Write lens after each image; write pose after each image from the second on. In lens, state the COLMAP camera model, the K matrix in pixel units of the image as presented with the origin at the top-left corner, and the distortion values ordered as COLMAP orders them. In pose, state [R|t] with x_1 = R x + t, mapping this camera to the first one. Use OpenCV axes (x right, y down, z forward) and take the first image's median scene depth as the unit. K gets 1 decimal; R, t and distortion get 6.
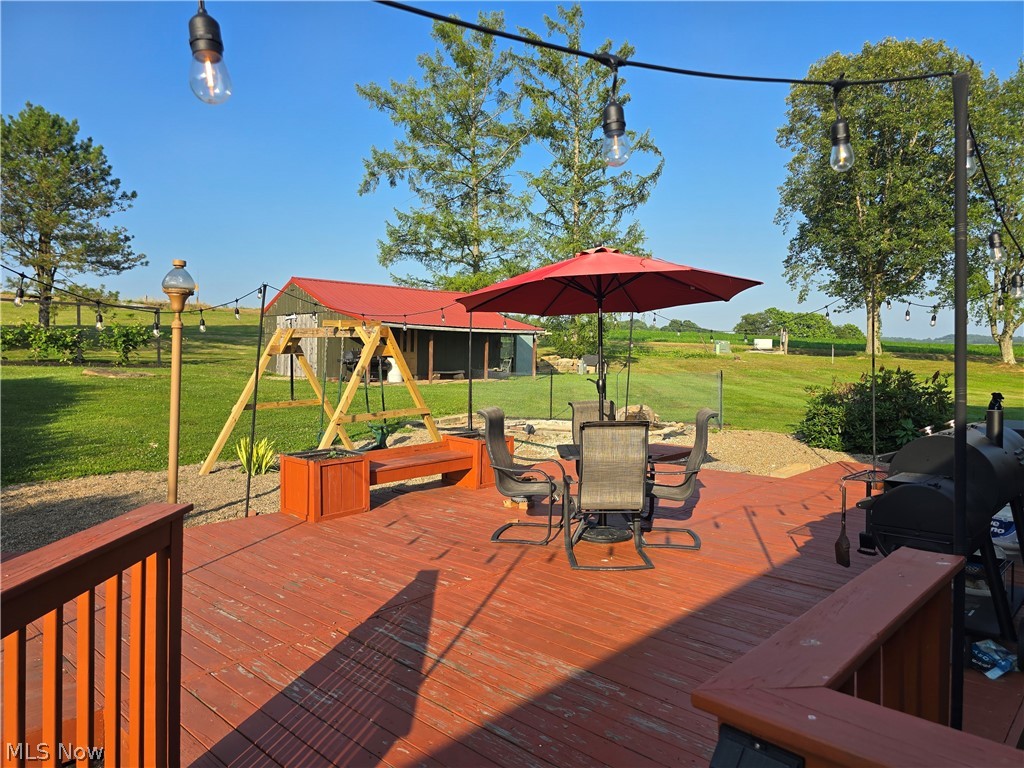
lens RADIAL K [[686.6, 0, 509.5], [0, 686.6, 378.7], [0, 0, 1]] dist [0.069310, -0.061825]
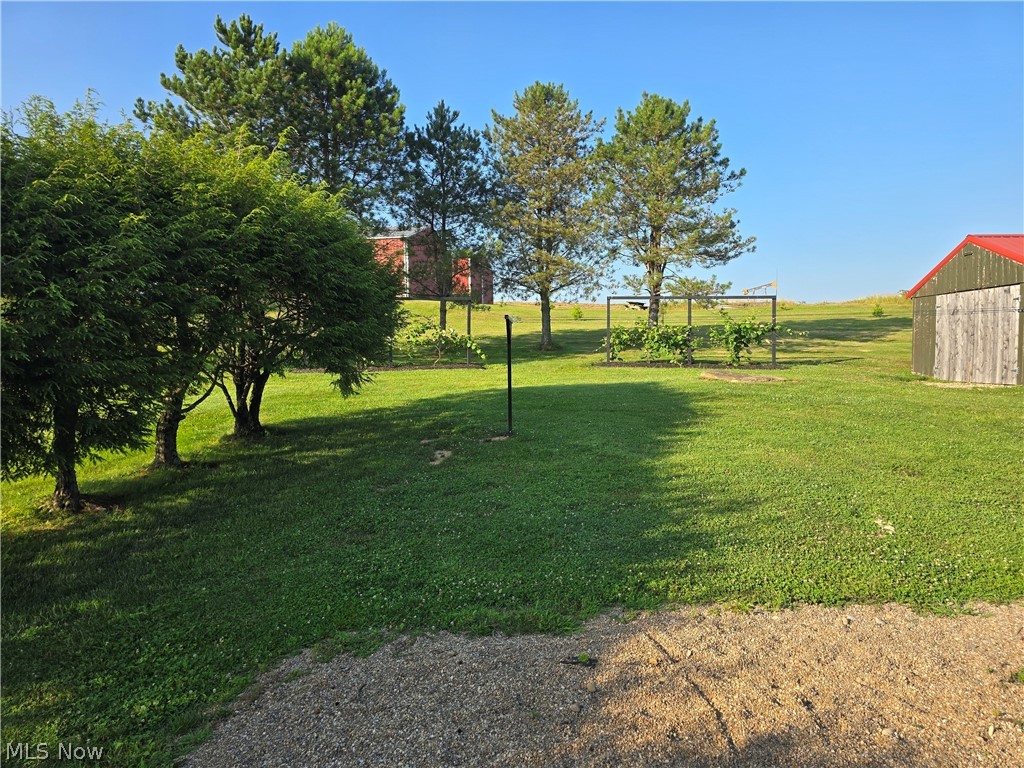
lens RADIAL K [[686.6, 0, 509.5], [0, 686.6, 378.7], [0, 0, 1]] dist [0.069310, -0.061825]
pose [[0.716358, 0.012454, -0.697622, -0.146265], [-0.012960, 0.999906, 0.004542, -0.004169], [0.697613, 0.005787, 0.716452, 0.184889]]
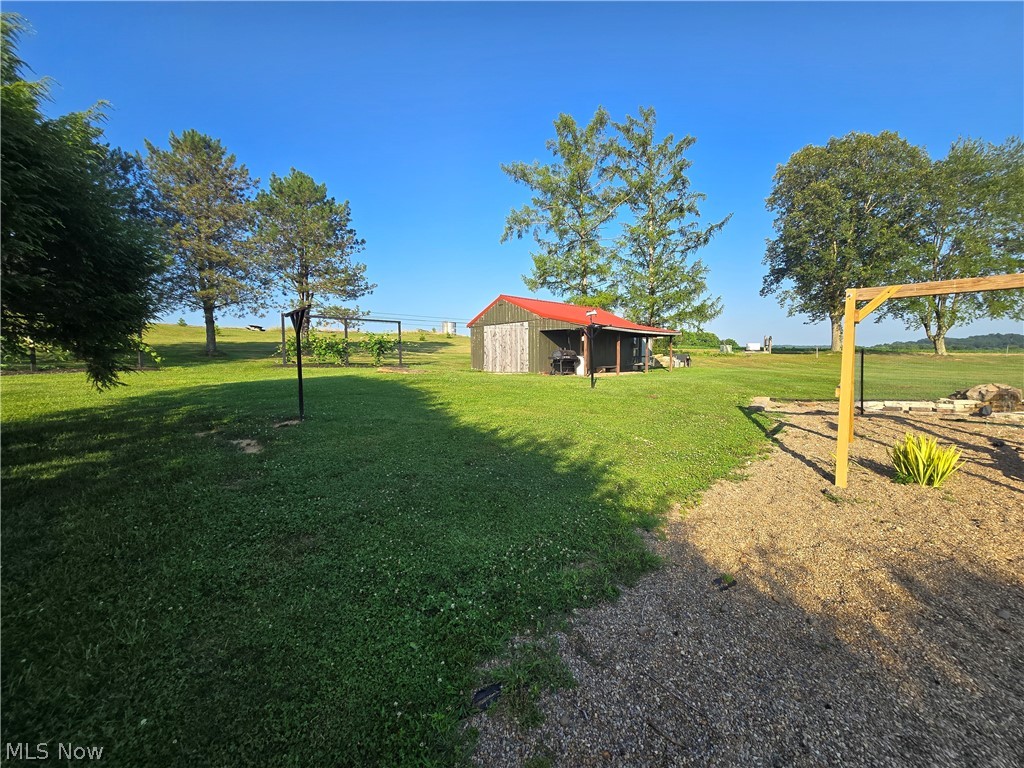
lens RADIAL K [[421.7, 0, 512.0], [0, 421.7, 384.0], [0, 0, 1]] dist [-0.001087, -0.000055]
pose [[0.999735, -0.022522, -0.004716, -0.273944], [0.022592, 0.999628, 0.015298, 0.006311], [0.004369, -0.015400, 0.999872, 0.200978]]
